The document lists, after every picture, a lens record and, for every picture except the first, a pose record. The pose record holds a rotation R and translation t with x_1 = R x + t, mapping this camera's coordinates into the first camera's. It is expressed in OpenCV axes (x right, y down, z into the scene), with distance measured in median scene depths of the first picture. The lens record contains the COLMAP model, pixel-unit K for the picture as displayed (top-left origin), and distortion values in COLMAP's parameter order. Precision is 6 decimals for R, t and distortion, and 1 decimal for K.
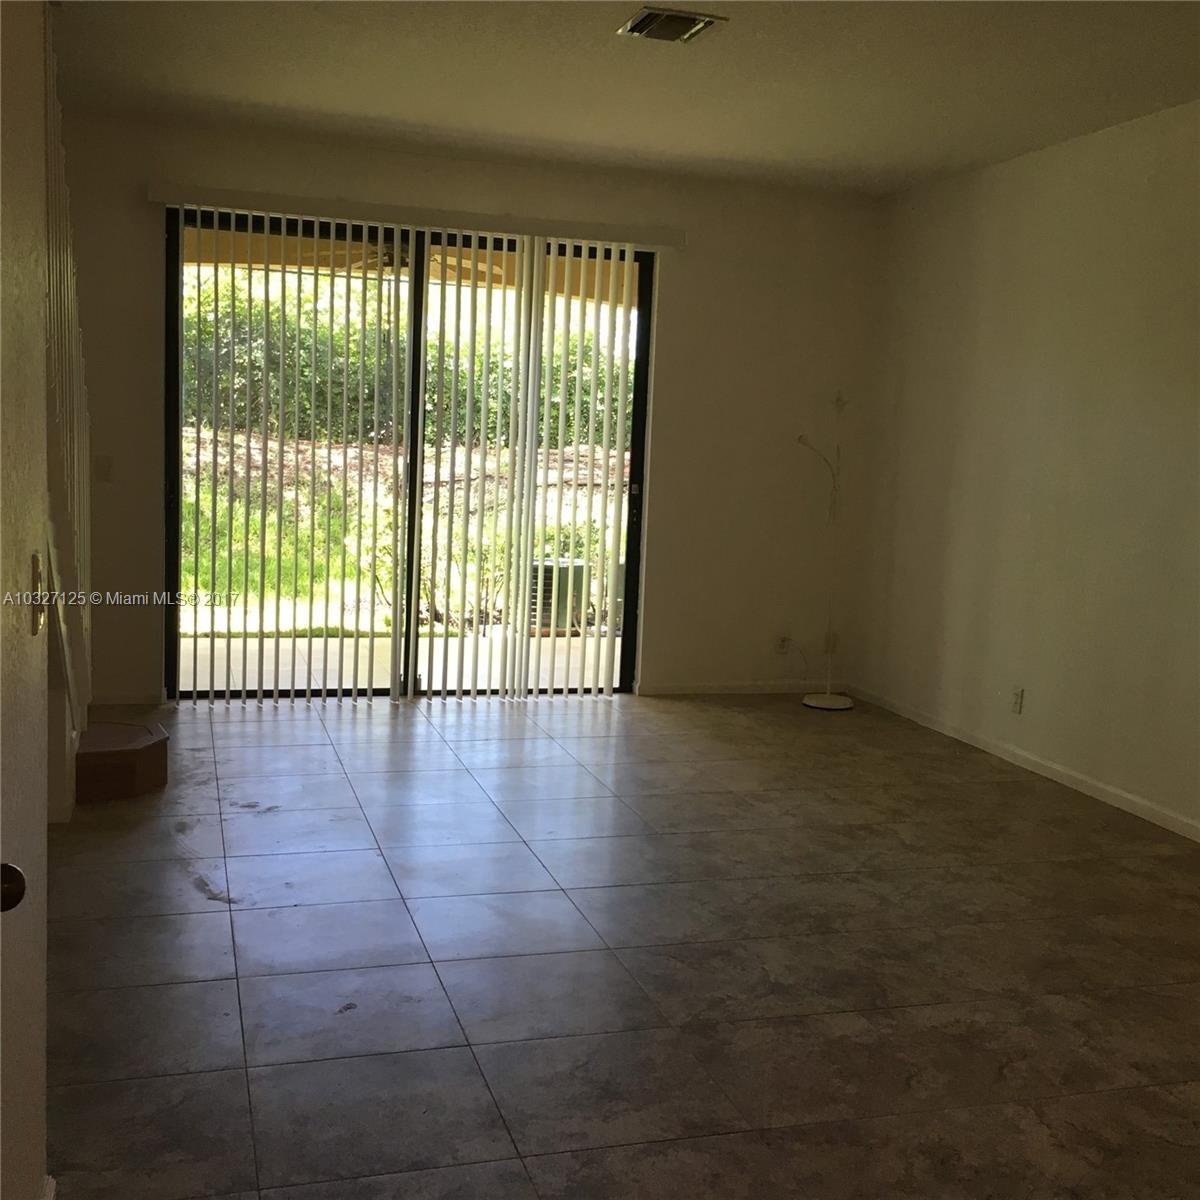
lens RADIAL K [[1377.9, 0, 597.8], [0, 1377.9, 608.4], [0, 0, 1]] dist [-0.033568, 0.000000]
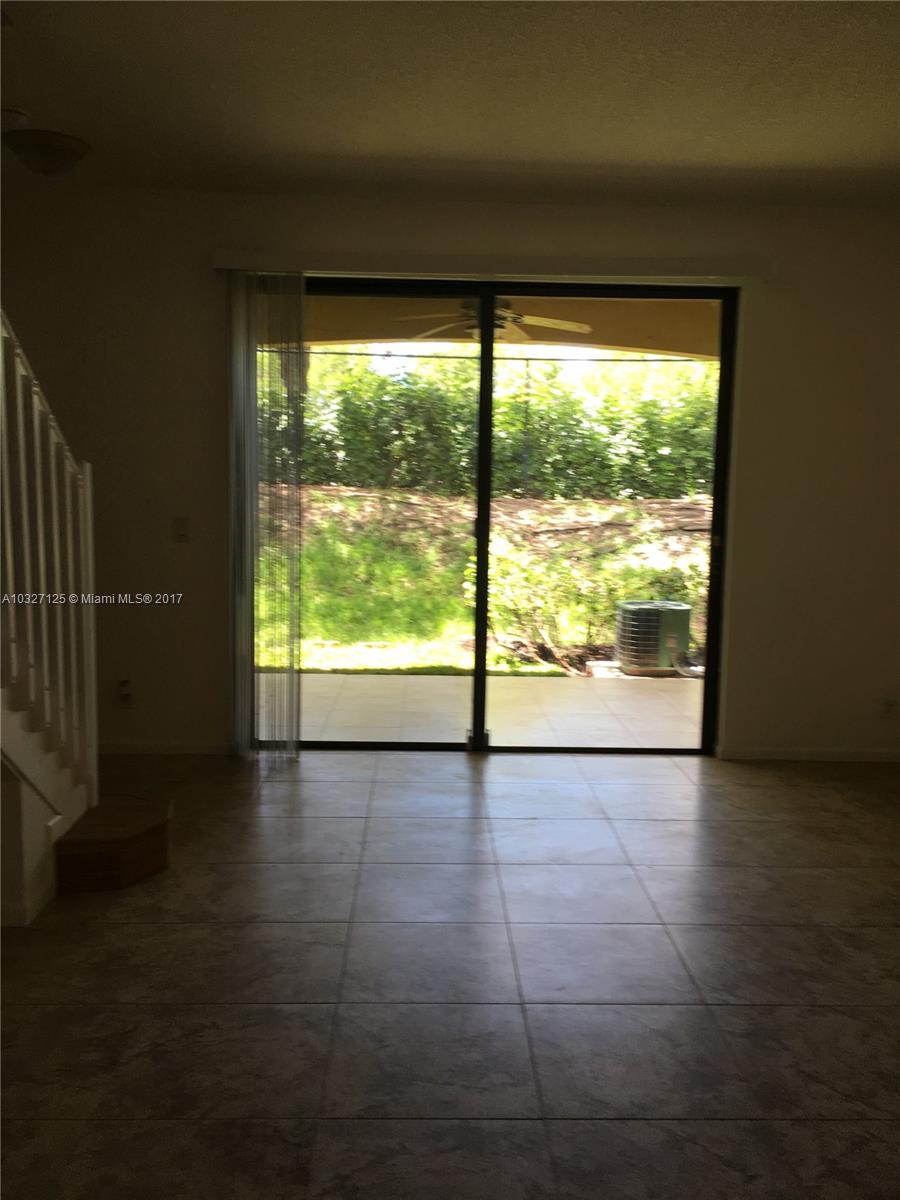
lens RADIAL K [[1019.3, 0, 418.0], [0, 1019.3, 608.2], [0, 0, 1]] dist [0.065963, -0.076097]
pose [[0.954640, 0.004324, -0.297730, 0.044032], [-0.007061, 0.999942, -0.008119, -0.036057], [0.297677, 0.009853, 0.954616, 0.288520]]
